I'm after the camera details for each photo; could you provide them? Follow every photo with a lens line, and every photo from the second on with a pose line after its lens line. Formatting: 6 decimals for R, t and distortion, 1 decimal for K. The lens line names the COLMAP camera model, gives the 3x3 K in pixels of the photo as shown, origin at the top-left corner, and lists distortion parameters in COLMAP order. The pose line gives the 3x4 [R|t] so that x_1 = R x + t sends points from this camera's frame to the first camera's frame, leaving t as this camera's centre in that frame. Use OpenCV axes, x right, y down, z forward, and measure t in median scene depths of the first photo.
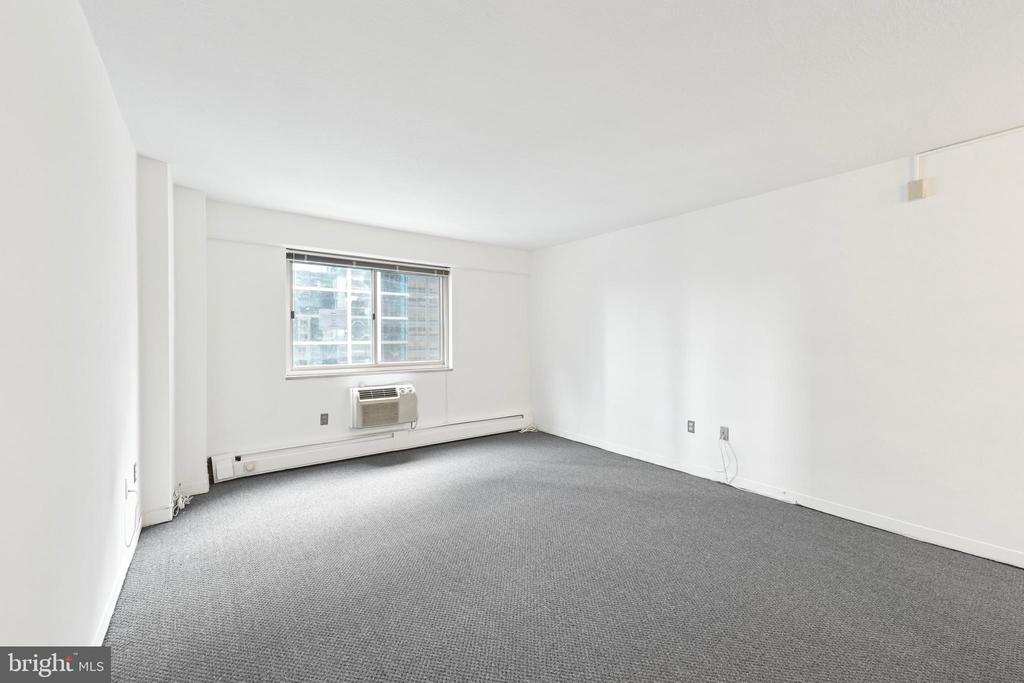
lens RADIAL K [[411.3, 0, 510.8], [0, 411.3, 343.6], [0, 0, 1]] dist [-0.001771, -0.000189]
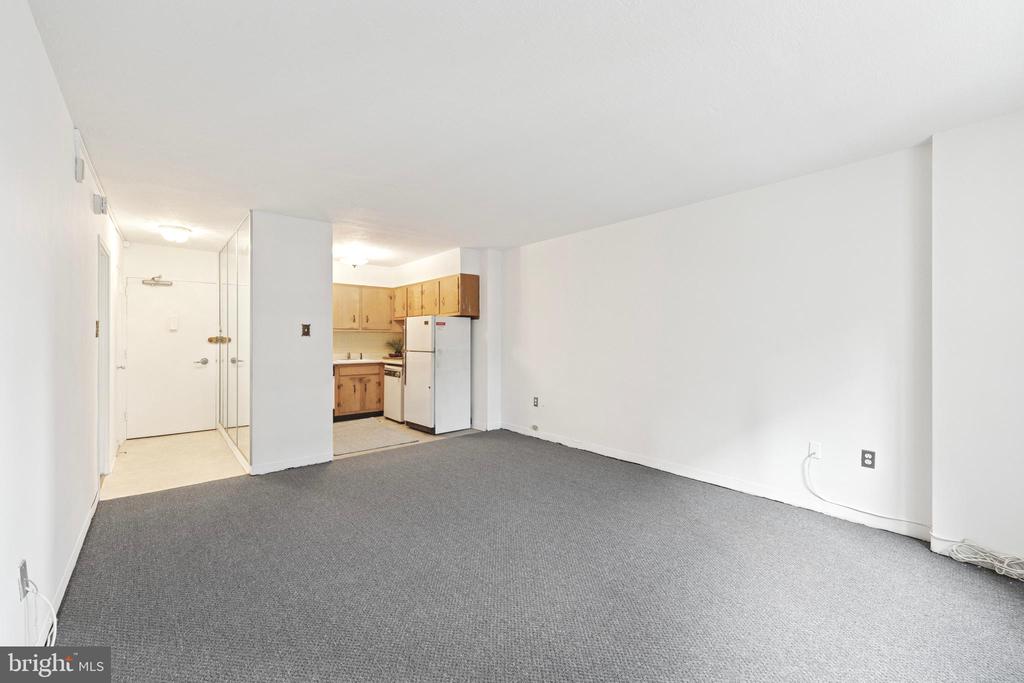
lens RADIAL K [[416.6, 0, 508.4], [0, 416.6, 338.2], [0, 0, 1]] dist [0.000428, -0.000069]
pose [[-0.997690, -0.001121, -0.067922, 0.073814], [-0.002006, 0.999914, 0.012968, -0.013754], [0.067901, 0.013075, -0.997606, 1.184678]]
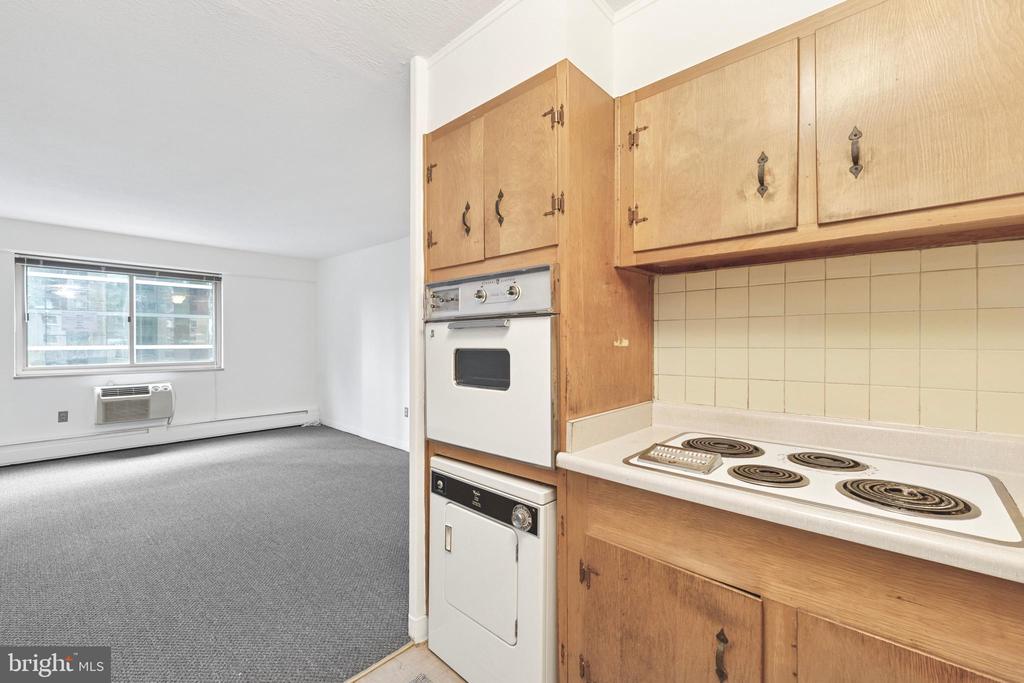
lens RADIAL K [[425.0, 0, 509.4], [0, 425.0, 343.5], [0, 0, 1]] dist [-0.000068, -0.000989]
pose [[0.981153, 0.002282, 0.193217, 0.440768], [-0.000372, 0.999951, -0.009920, 0.007497], [-0.193230, 0.009661, 0.981106, -0.275467]]
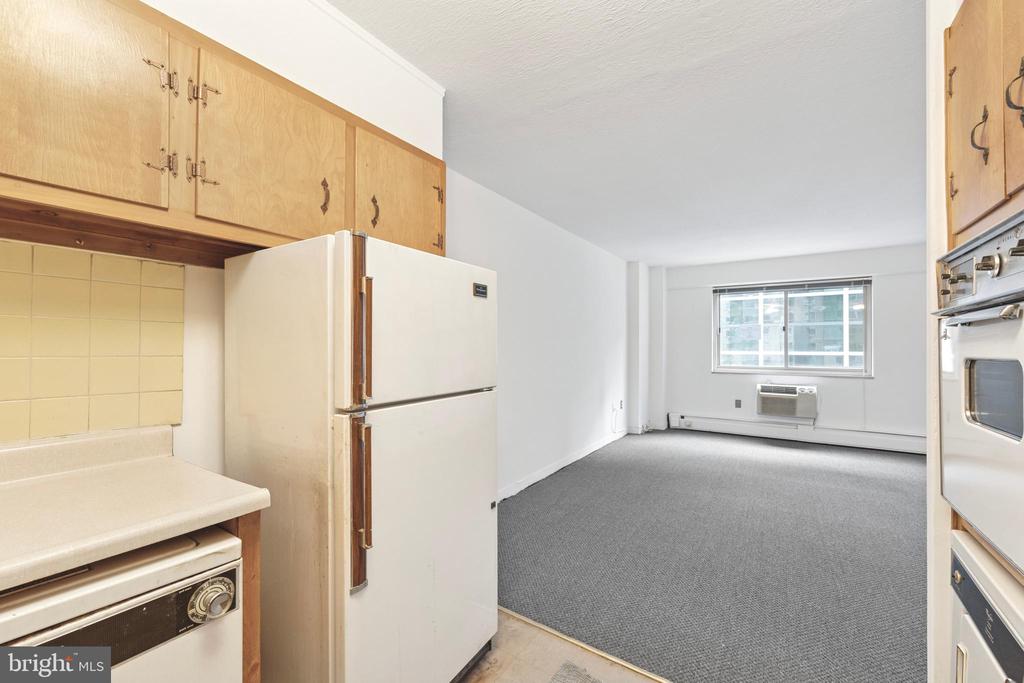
lens RADIAL K [[411.3, 0, 510.8], [0, 411.3, 343.6], [0, 0, 1]] dist [-0.001771, -0.000189]
pose [[0.335170, -0.003709, -0.942150, 0.590966], [-0.017912, 0.999786, -0.010308, 0.006918], [0.941987, 0.020331, 0.335032, -0.199140]]
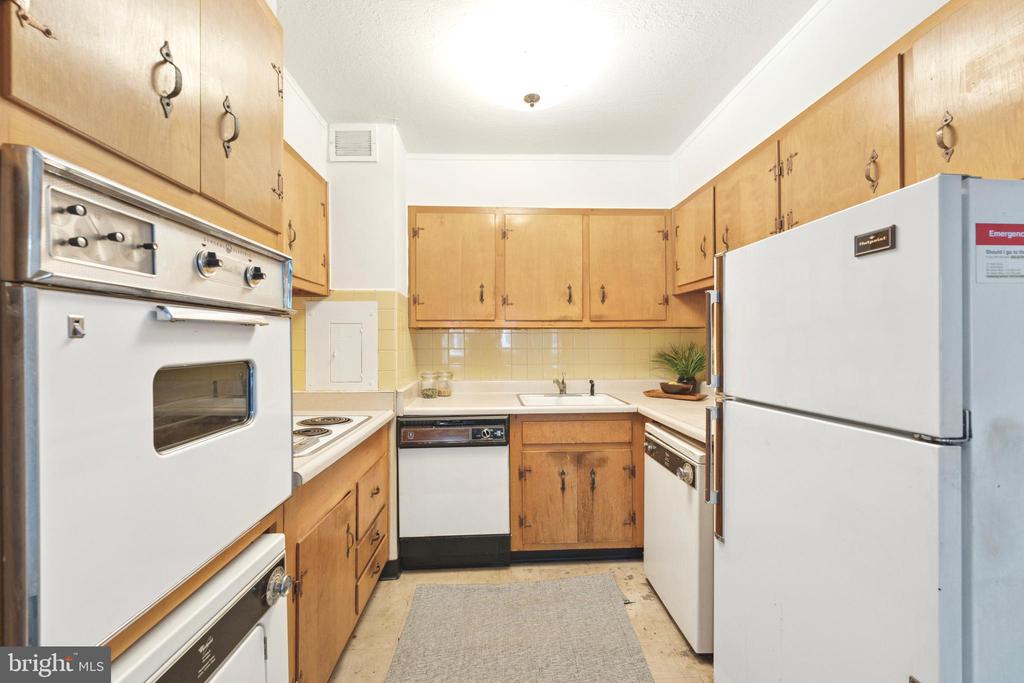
lens RADIAL K [[425.0, 0, 509.4], [0, 425.0, 343.5], [0, 0, 1]] dist [-0.000068, -0.000989]
pose [[-0.832166, 0.005755, 0.554497, 0.270169], [0.013961, 0.999847, 0.010575, -0.000512], [-0.554351, 0.016542, -0.832119, 0.163382]]
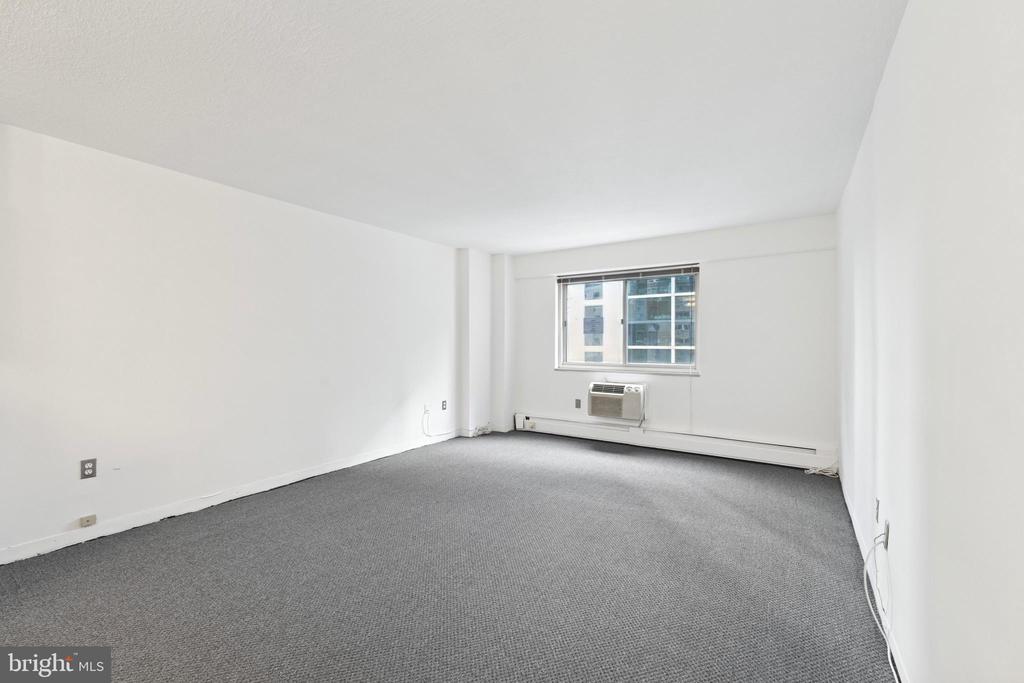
lens RADIAL K [[425.0, 0, 509.4], [0, 425.0, 343.5], [0, 0, 1]] dist [-0.000068, -0.000989]
pose [[0.339951, 0.007670, -0.940412, 0.698973], [-0.015341, 0.999879, 0.002610, -0.004043], [0.940318, 0.013539, 0.340027, 0.333447]]
